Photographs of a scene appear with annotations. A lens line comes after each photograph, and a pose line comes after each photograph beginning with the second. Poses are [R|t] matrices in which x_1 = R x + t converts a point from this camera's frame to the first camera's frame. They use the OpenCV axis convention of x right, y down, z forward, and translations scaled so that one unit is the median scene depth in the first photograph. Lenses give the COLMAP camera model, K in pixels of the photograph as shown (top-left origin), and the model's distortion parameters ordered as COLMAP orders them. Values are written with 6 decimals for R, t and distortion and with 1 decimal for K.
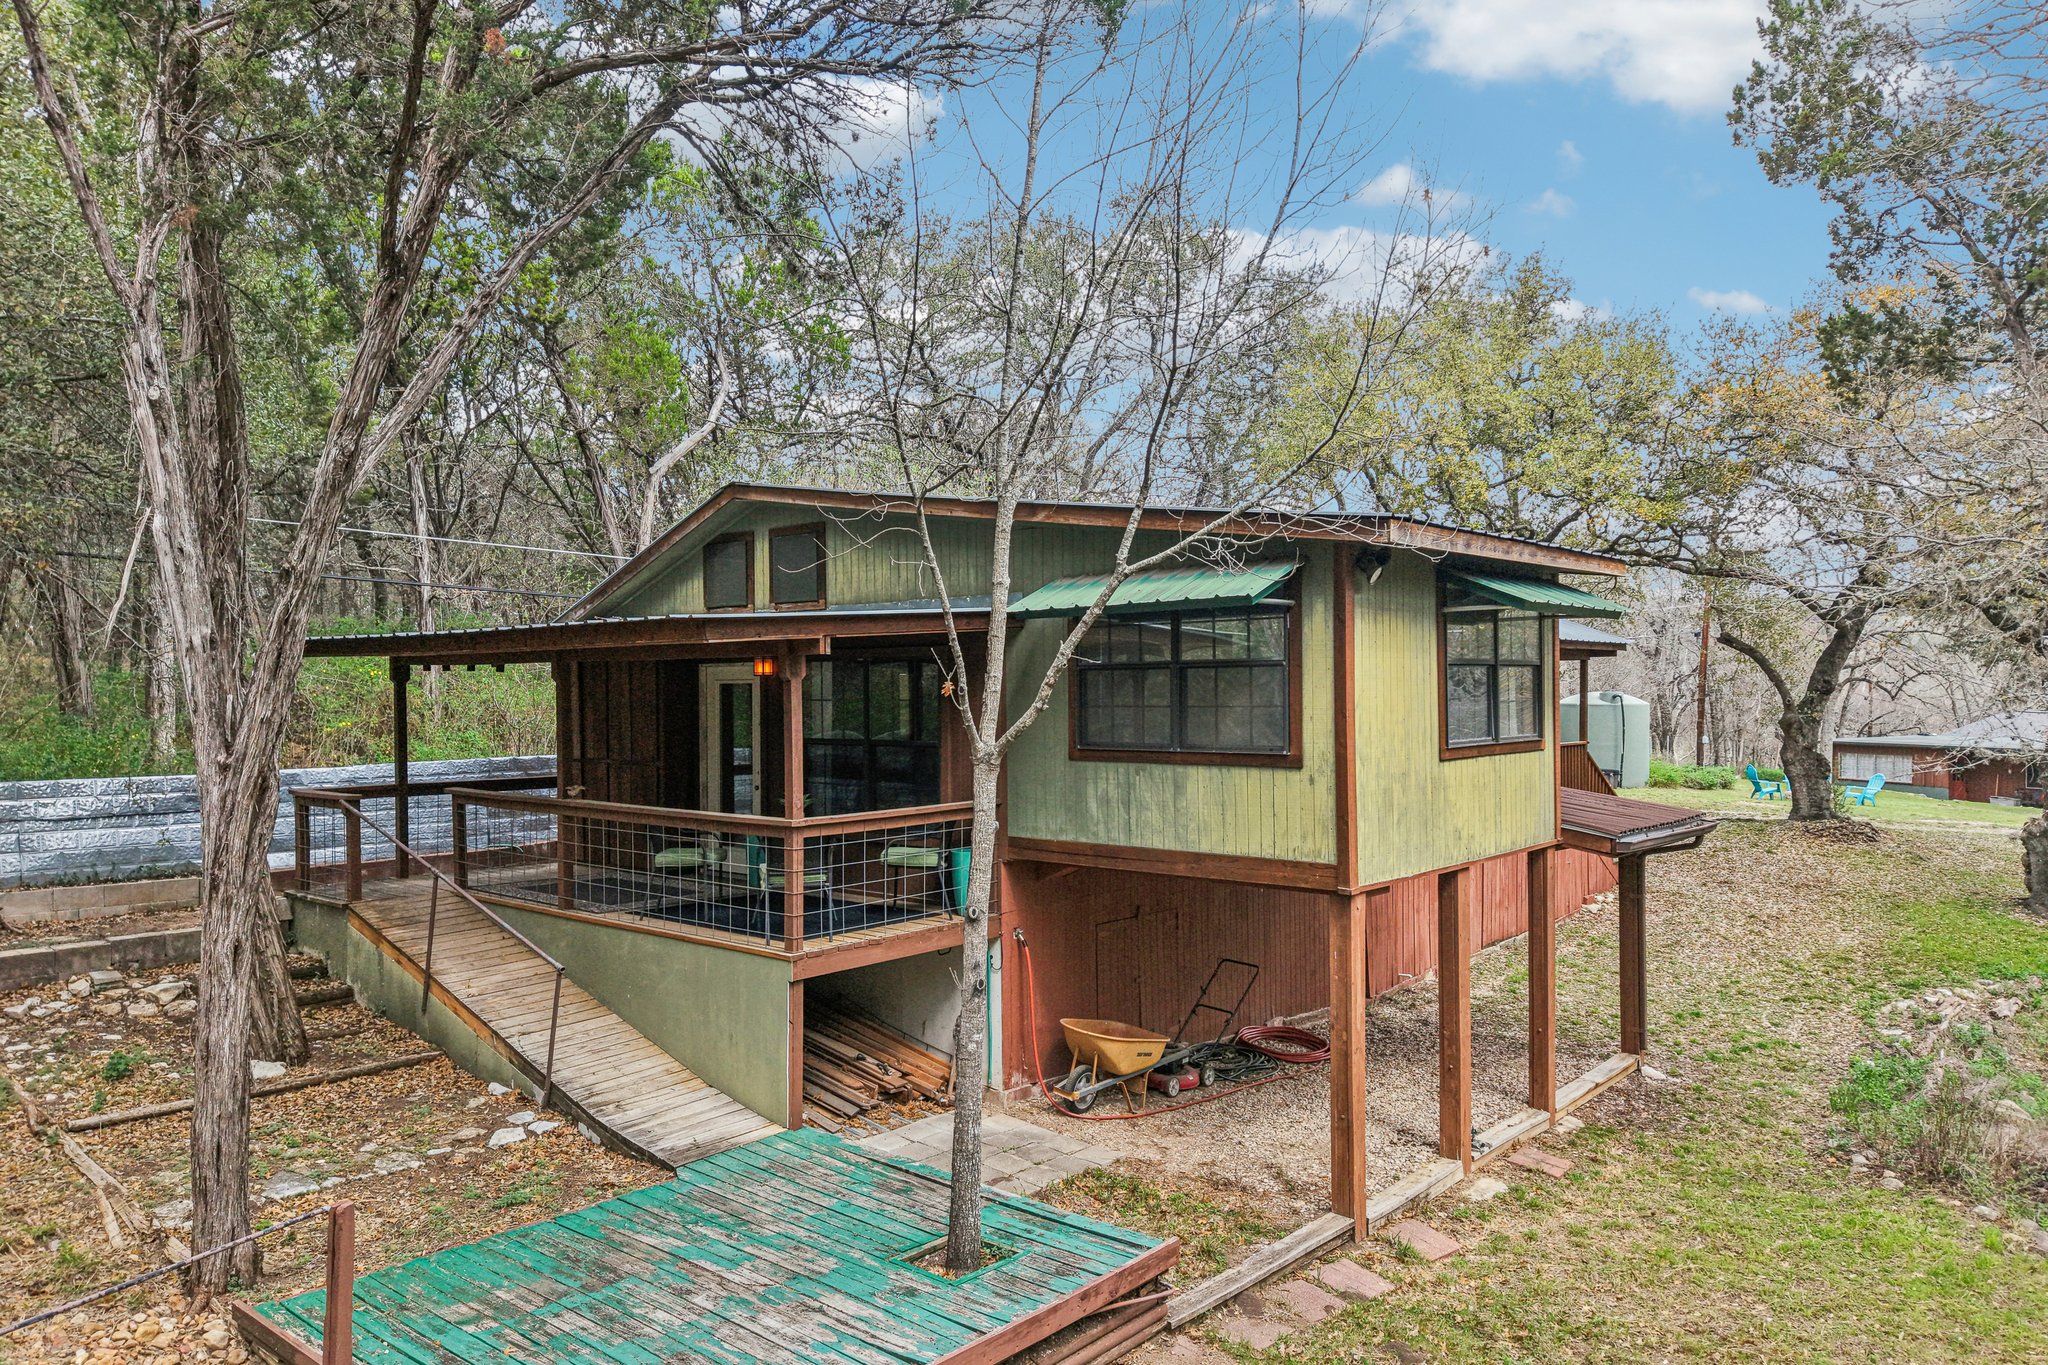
lens RADIAL K [[1370.5, 0, 1013.3], [0, 1370.5, 681.0], [0, 0, 1]] dist [0.026181, -0.033046]
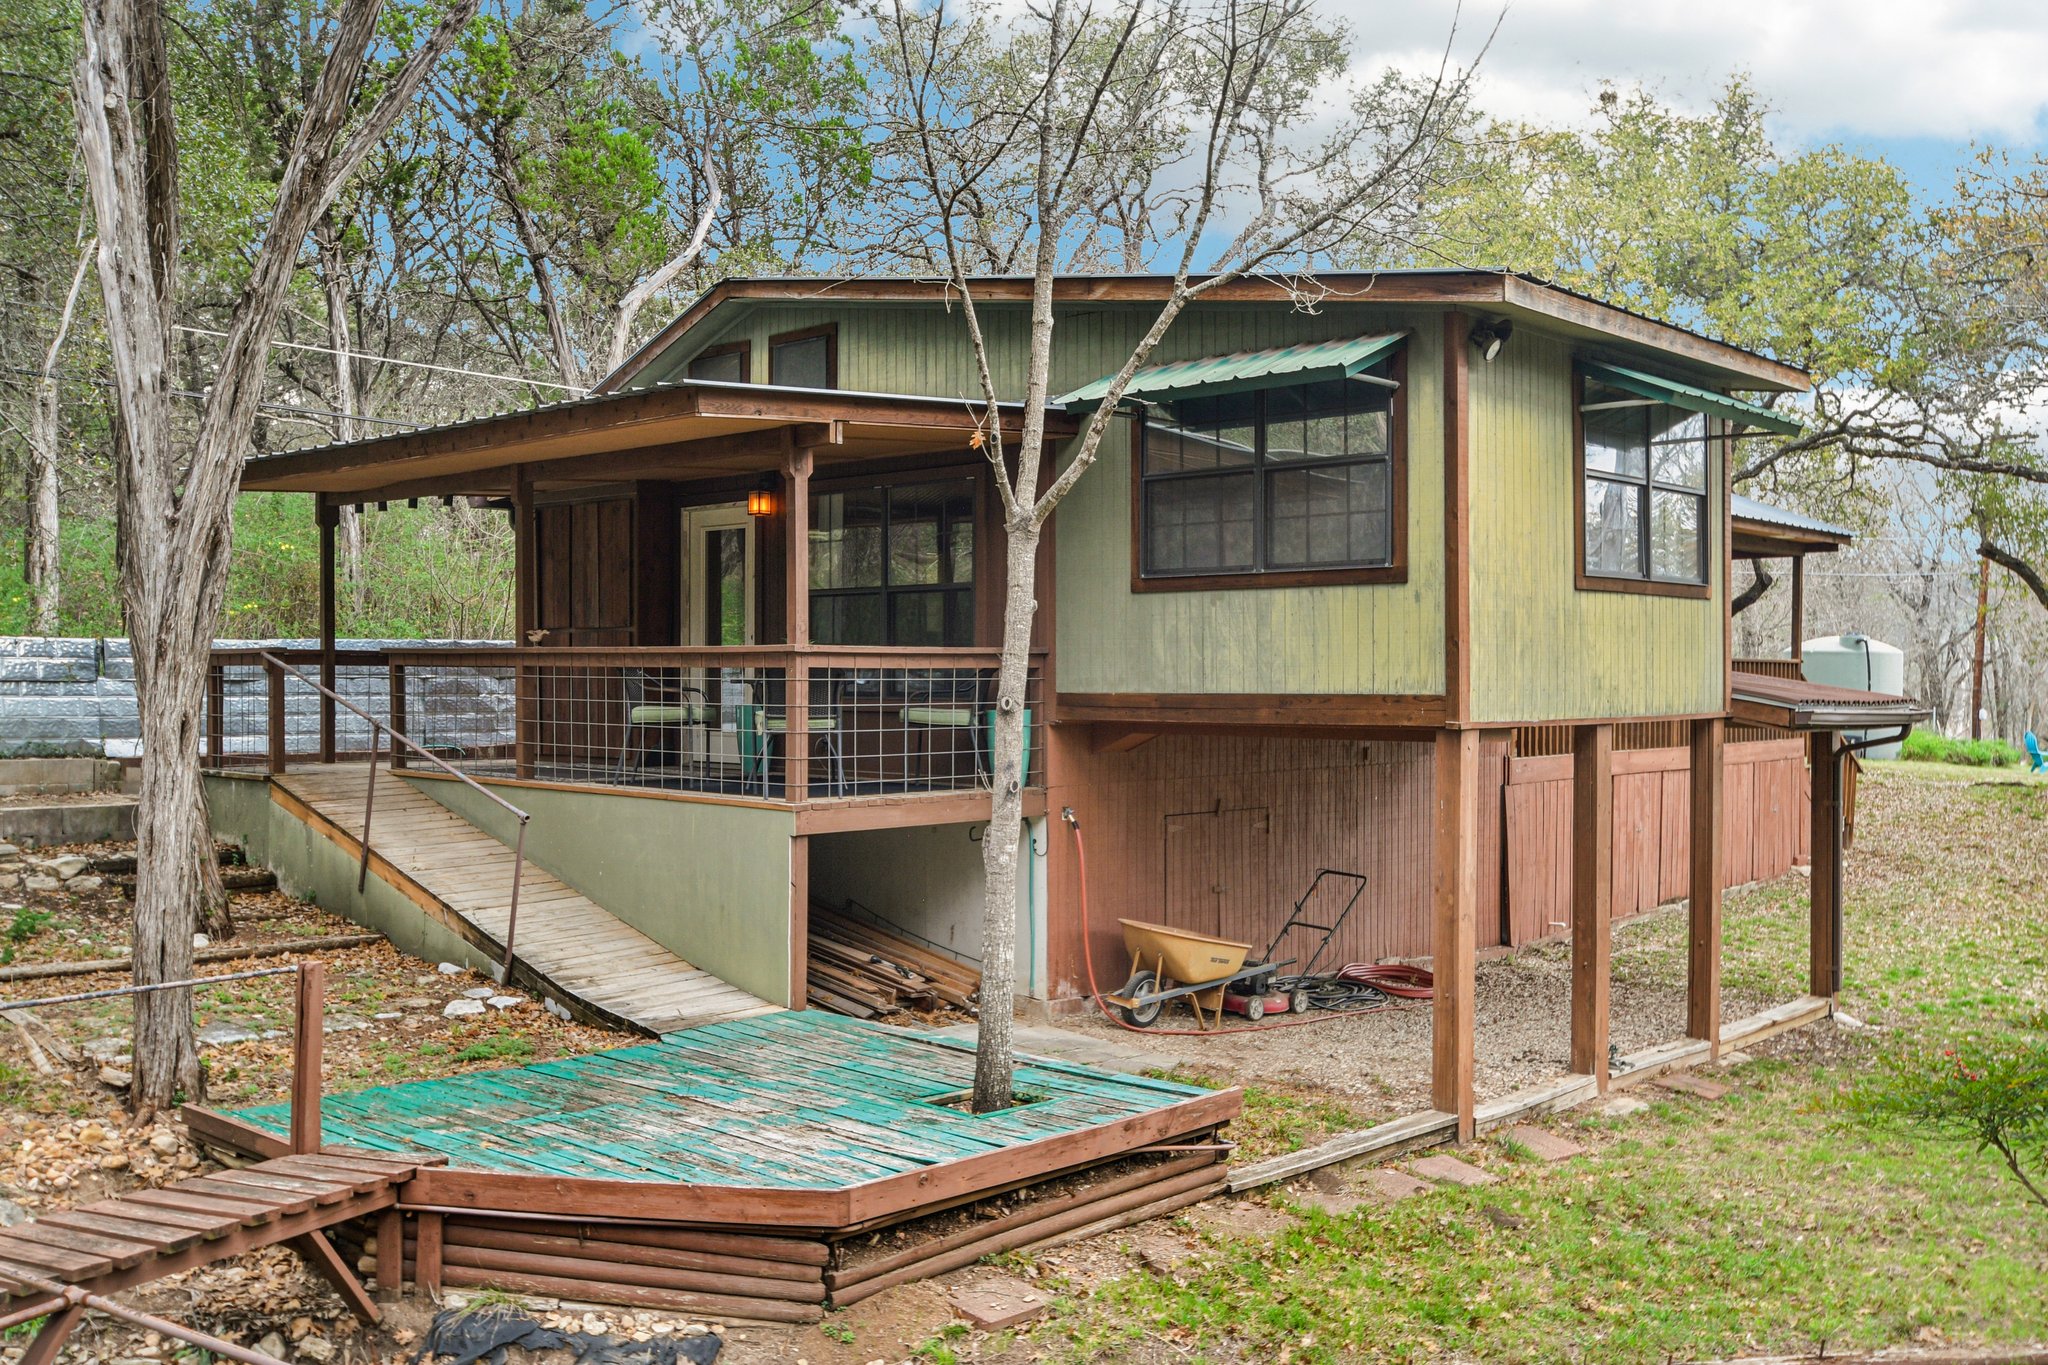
lens RADIAL K [[1852.1, 0, 1037.6], [0, 1852.1, 667.4], [0, 0, 1]] dist [-0.093069, 0.063781]
pose [[0.999617, 0.010369, -0.025670, 0.014663], [-0.010313, 0.999944, 0.002334, 0.107201], [0.025693, -0.002068, 0.999668, -0.120285]]
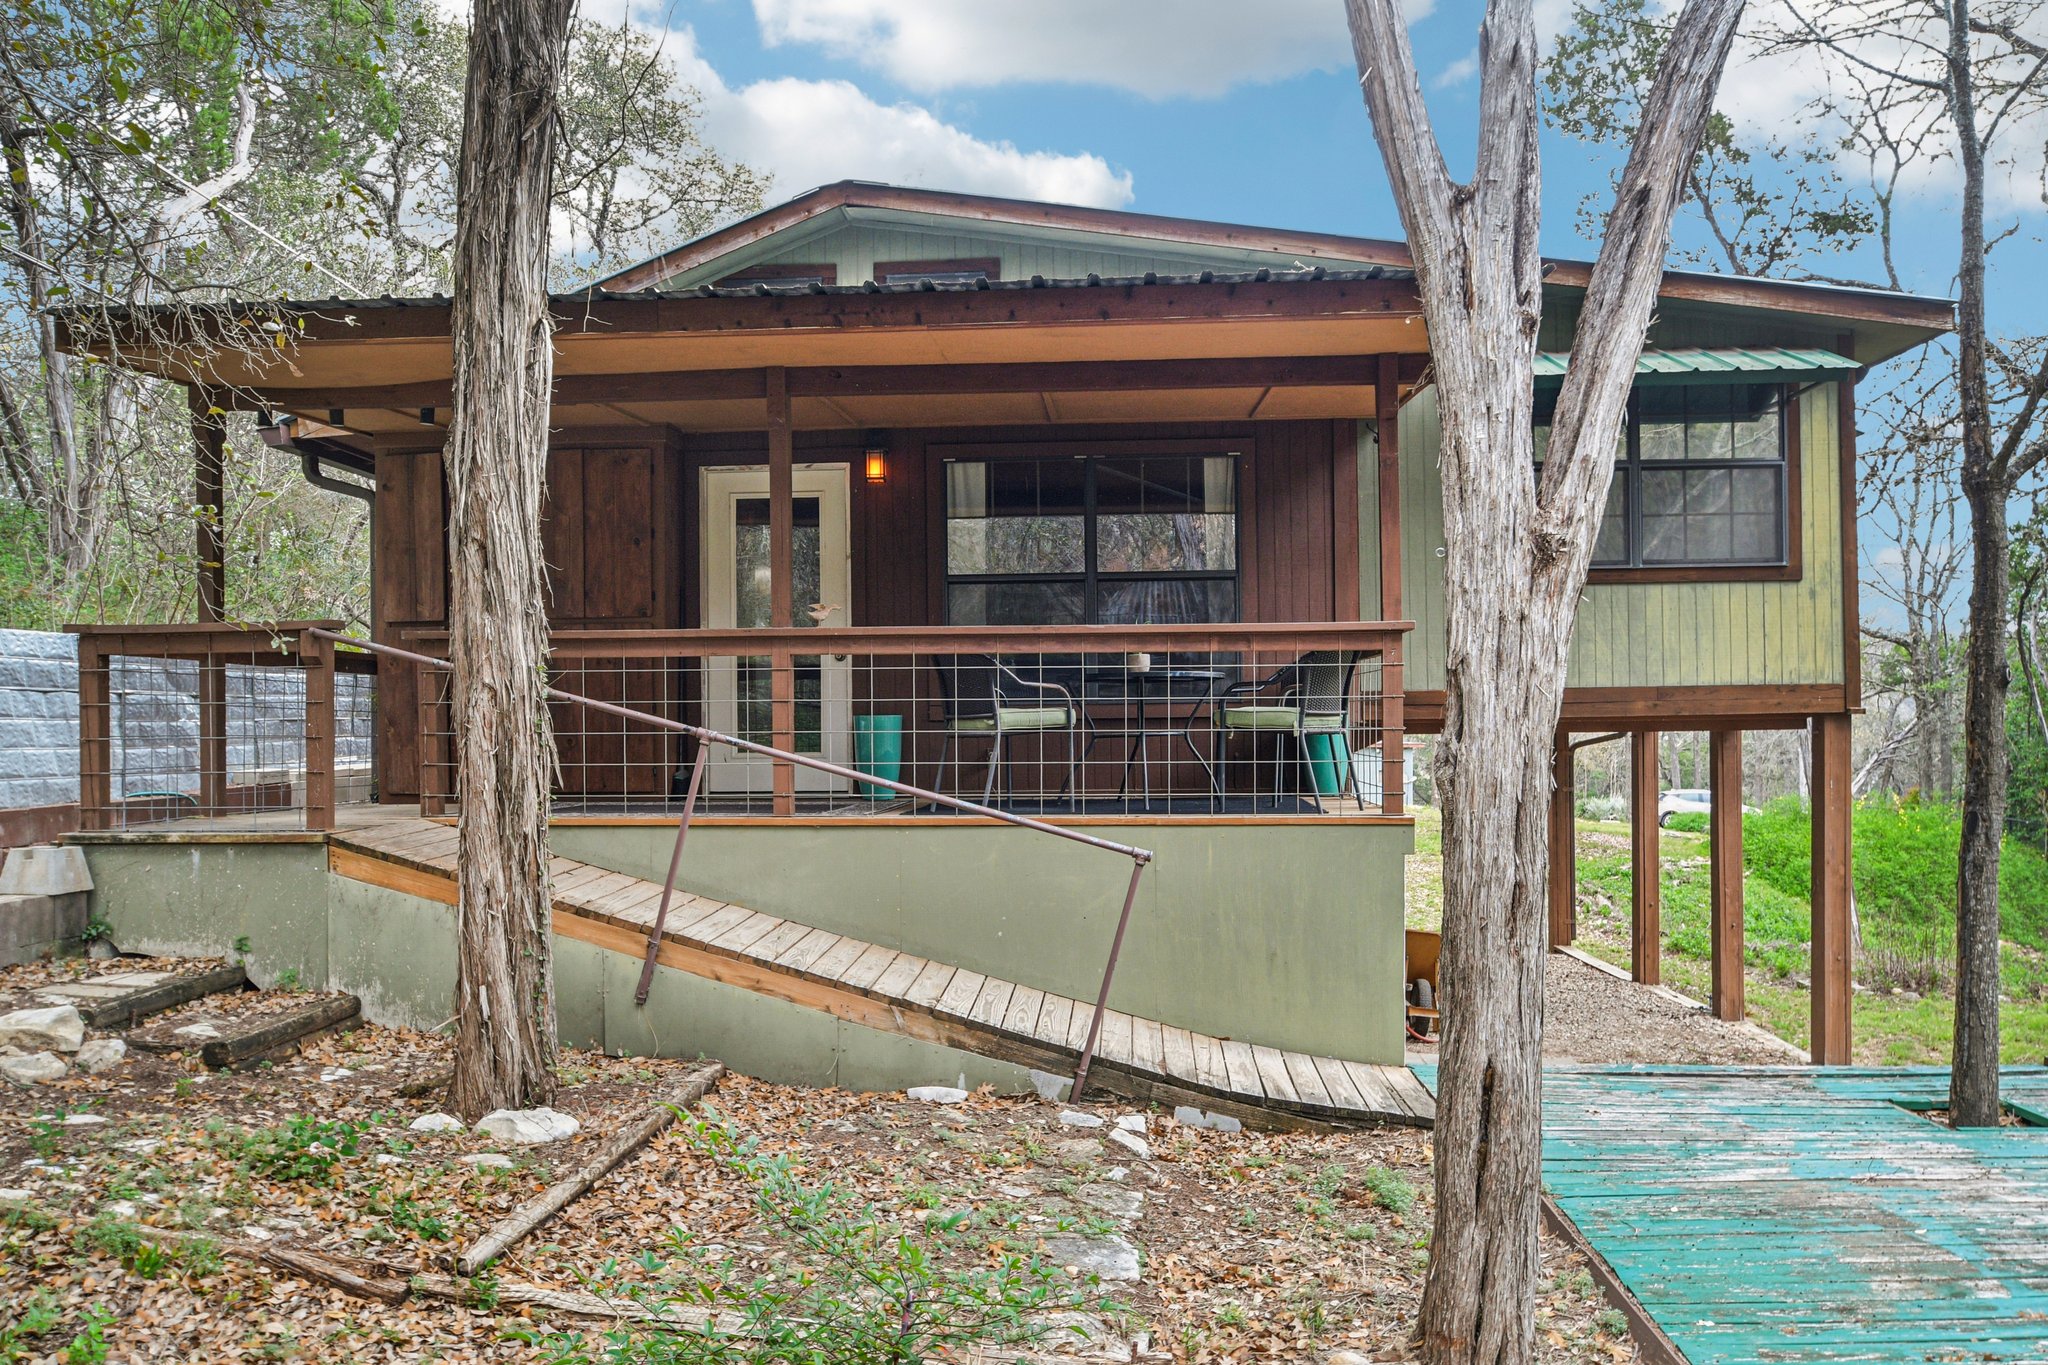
lens RADIAL K [[1519.8, 0, 1029.2], [0, 1519.8, 689.9], [0, 0, 1]] dist [-0.043987, 0.000873]
pose [[0.789581, 0.015947, 0.613440, -0.745171], [0.000064, 0.999660, -0.026069, 0.150641], [-0.613647, 0.020623, 0.789311, 0.496782]]
